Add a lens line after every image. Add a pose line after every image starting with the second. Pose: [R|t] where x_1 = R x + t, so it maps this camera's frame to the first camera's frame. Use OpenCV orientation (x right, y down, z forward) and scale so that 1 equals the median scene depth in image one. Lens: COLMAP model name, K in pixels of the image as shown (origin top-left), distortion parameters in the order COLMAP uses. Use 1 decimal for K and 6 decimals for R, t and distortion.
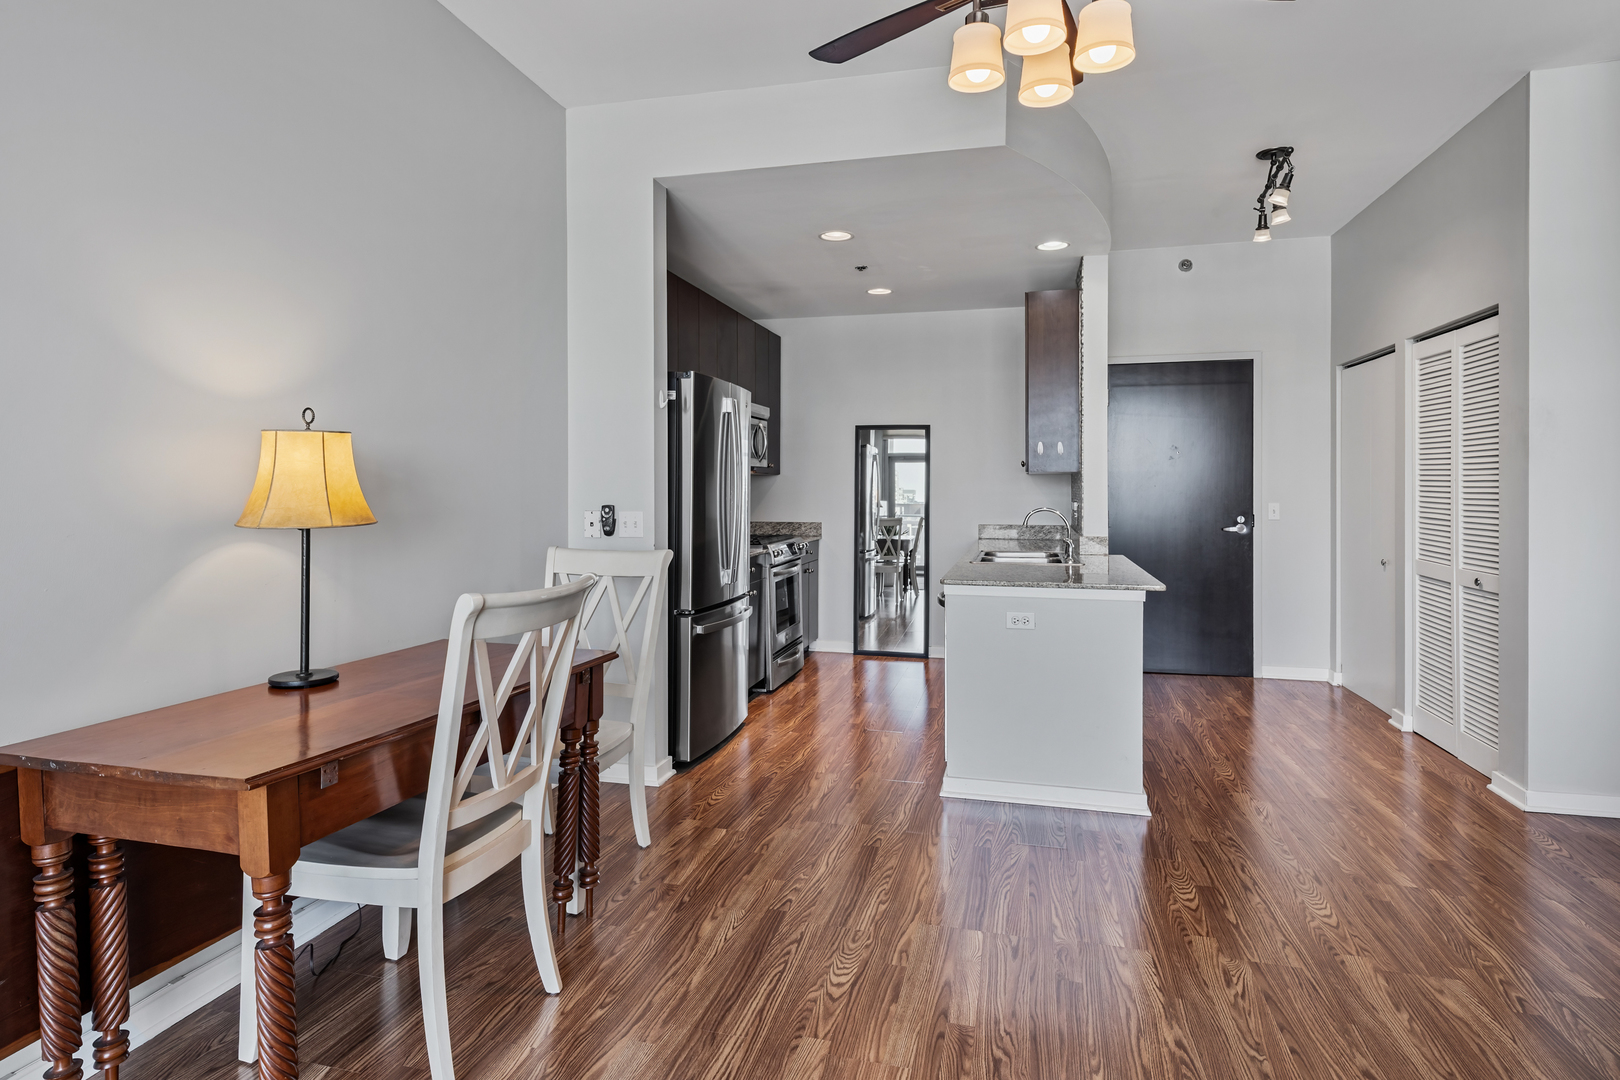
lens RADIAL K [[758.9, 0, 846.3], [0, 758.9, 482.0], [0, 0, 1]] dist [0.002744, -0.000649]
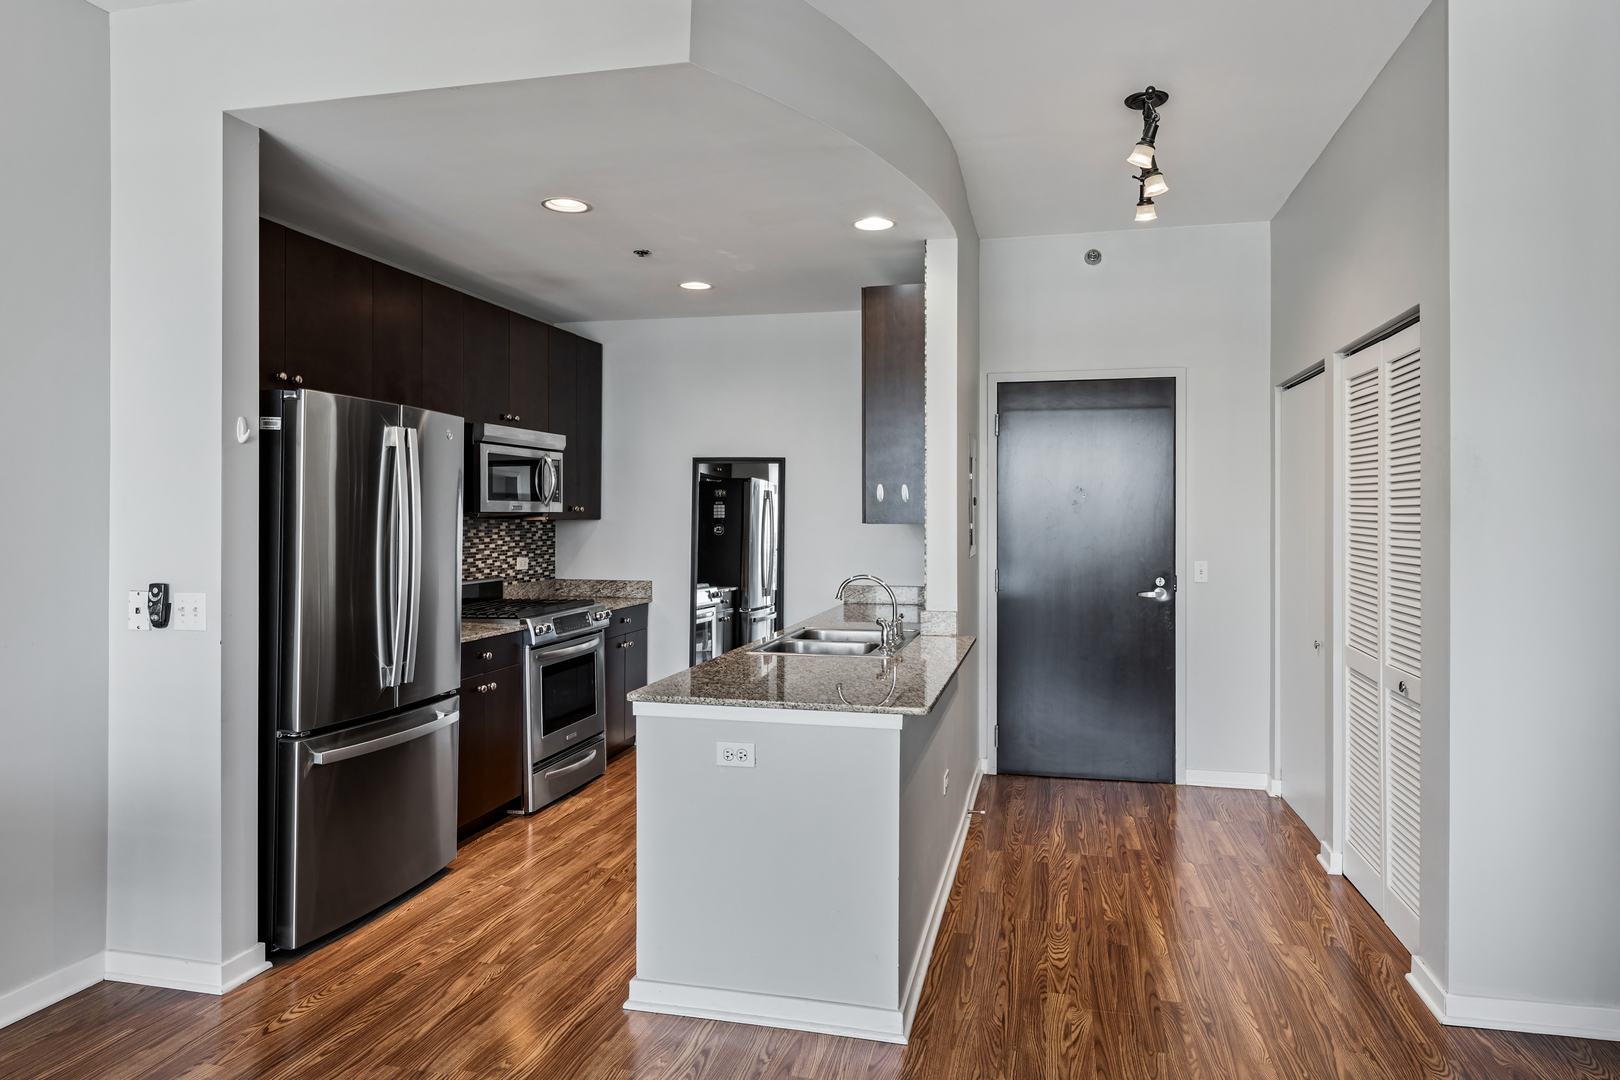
lens RADIAL K [[887.3, 0, 818.8], [0, 887.3, 511.9], [0, 0, 1]] dist [0.001194, -0.000318]
pose [[0.999607, 0.002524, 0.027921, 0.161544], [-0.002372, 0.999982, -0.005467, -0.019324], [-0.027935, 0.005399, 0.999595, 0.108343]]
